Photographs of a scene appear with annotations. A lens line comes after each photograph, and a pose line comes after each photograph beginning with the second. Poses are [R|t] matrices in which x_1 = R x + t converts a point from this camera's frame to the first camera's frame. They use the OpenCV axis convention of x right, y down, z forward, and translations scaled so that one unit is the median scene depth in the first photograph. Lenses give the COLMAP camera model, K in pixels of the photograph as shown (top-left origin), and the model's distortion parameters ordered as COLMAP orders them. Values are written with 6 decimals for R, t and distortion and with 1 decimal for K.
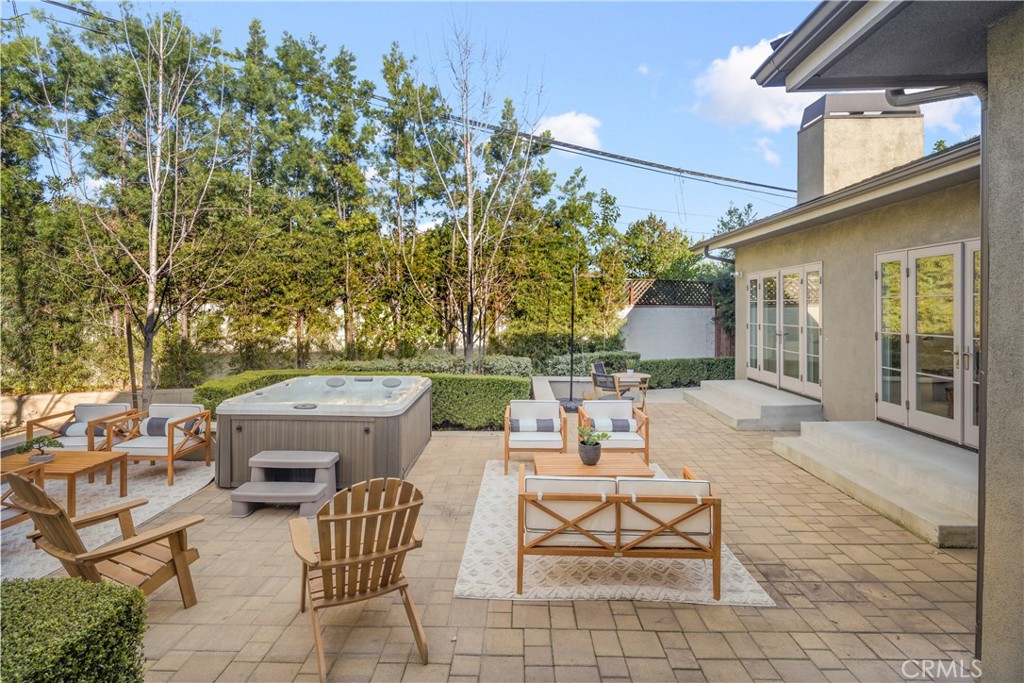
lens RADIAL K [[494.6, 0, 512.0], [0, 494.6, 341.5], [0, 0, 1]] dist [0.009225, -0.003649]
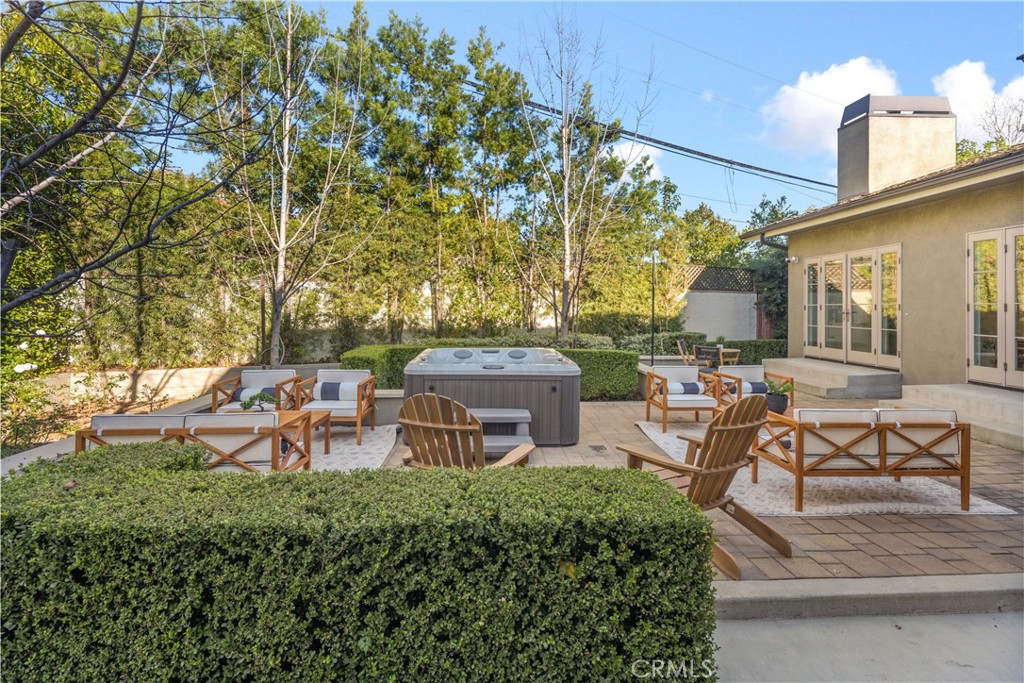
lens RADIAL K [[494.6, 0, 510.2], [0, 494.6, 341.6], [0, 0, 1]] dist [0.009225, -0.003649]
pose [[0.997622, -0.002151, 0.068894, -0.252842], [0.001977, 0.999995, 0.002587, 0.041615], [-0.068899, -0.002445, 0.997621, -0.028555]]
